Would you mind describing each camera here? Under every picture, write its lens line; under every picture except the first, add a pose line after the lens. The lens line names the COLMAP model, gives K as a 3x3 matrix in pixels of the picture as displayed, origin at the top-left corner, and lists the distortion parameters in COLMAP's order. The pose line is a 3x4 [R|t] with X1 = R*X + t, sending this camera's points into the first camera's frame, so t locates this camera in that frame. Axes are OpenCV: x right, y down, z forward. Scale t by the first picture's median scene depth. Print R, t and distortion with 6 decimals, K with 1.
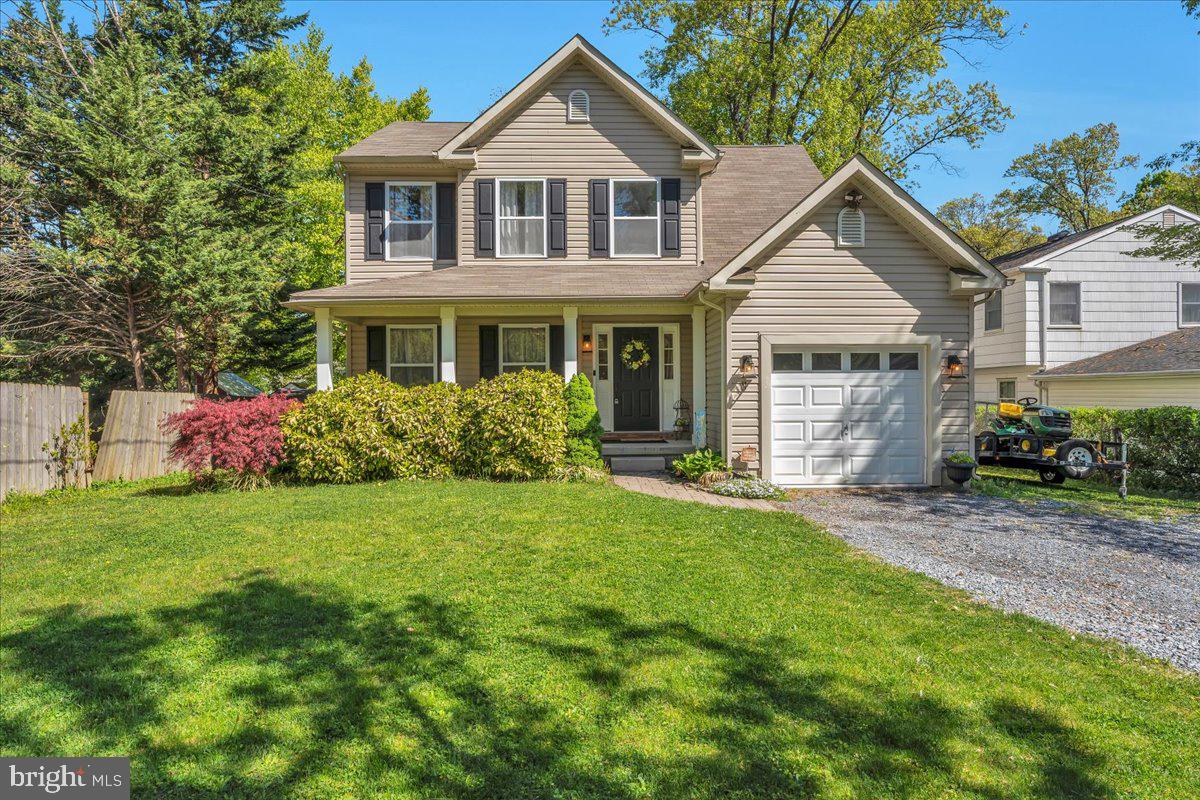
lens RADIAL K [[749.7, 0, 600.0], [0, 749.7, 400.0], [0, 0, 1]] dist [0.000085, 0.003679]
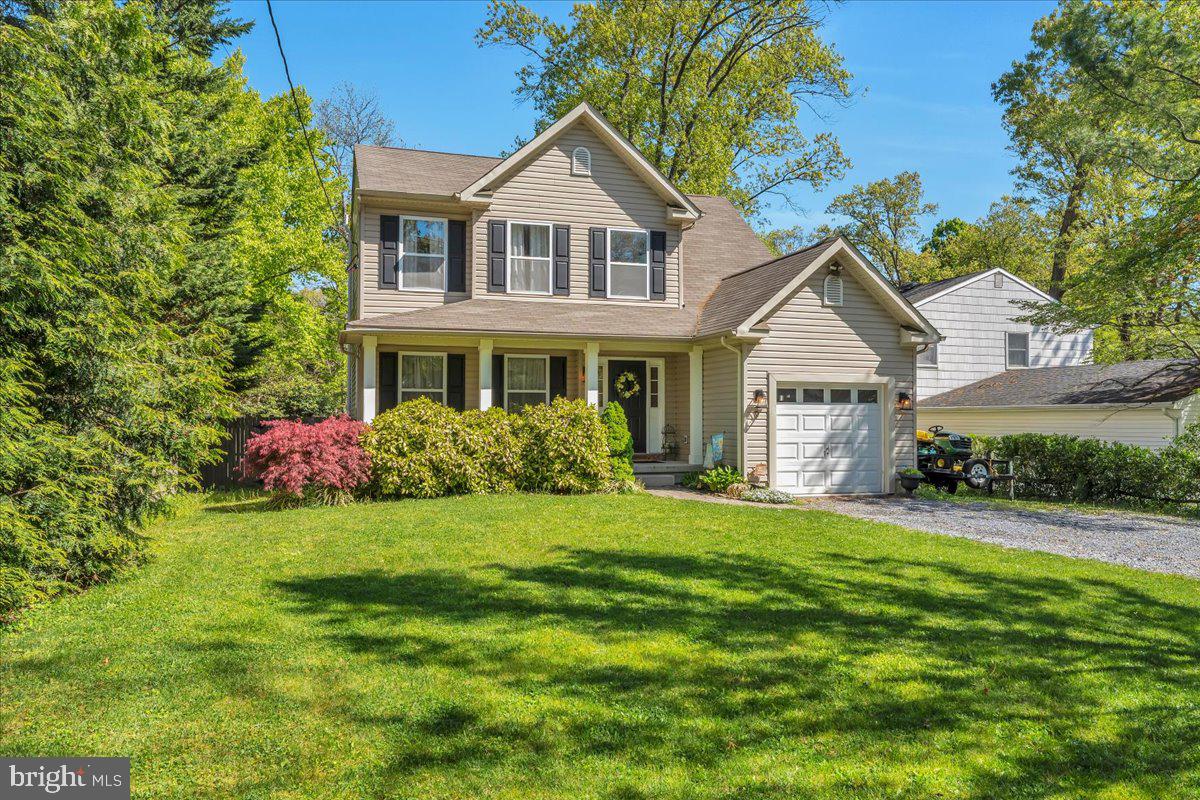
lens RADIAL K [[854.9, 0, 600.0], [0, 854.9, 400.0], [0, 0, 1]] dist [-0.006231, 0.000161]
pose [[0.964012, 0.016158, 0.265367, -0.335749], [-0.007808, 0.999442, -0.032491, 0.004245], [-0.265744, 0.029250, 0.963600, -0.224993]]
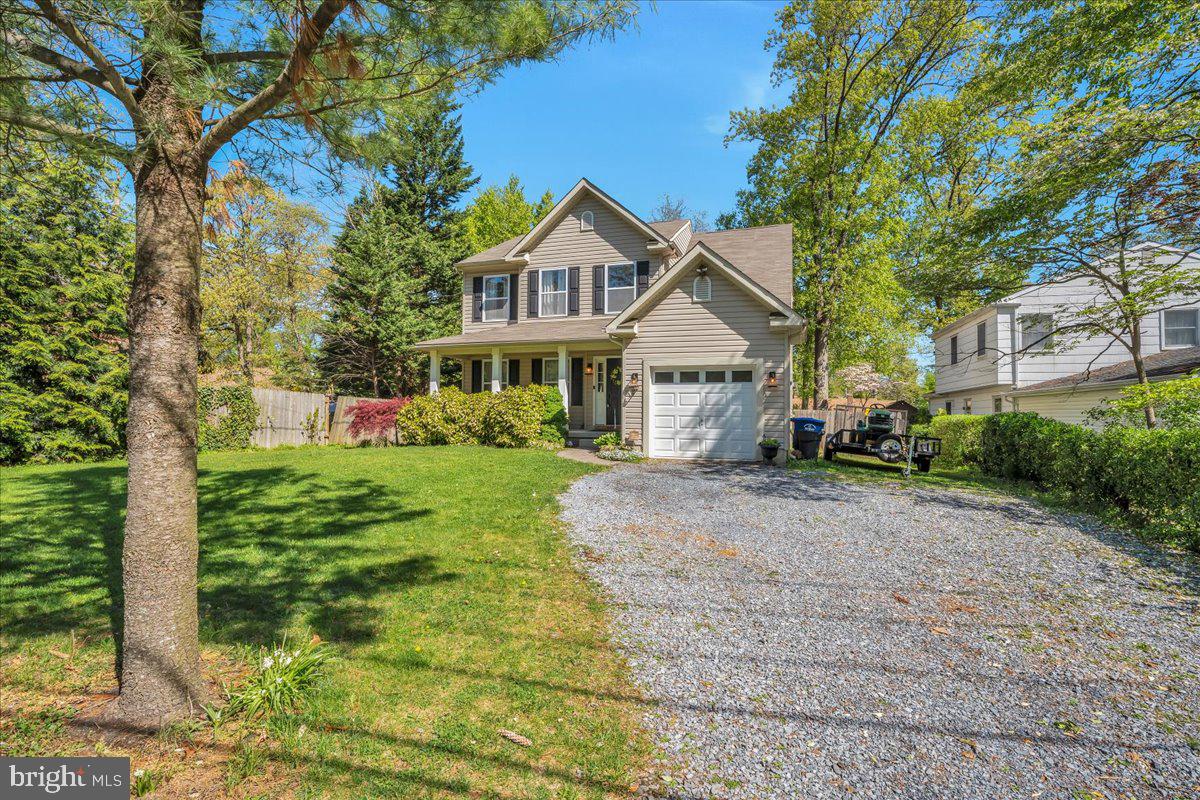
lens RADIAL K [[576.1, 0, 600.0], [0, 576.1, 400.0], [0, 0, 1]] dist [-0.001692, -0.000151]
pose [[0.936738, 0.005031, -0.349996, 0.431443], [-0.017184, 0.999352, -0.031625, 0.028585], [0.349610, 0.035639, 0.936217, -0.128688]]
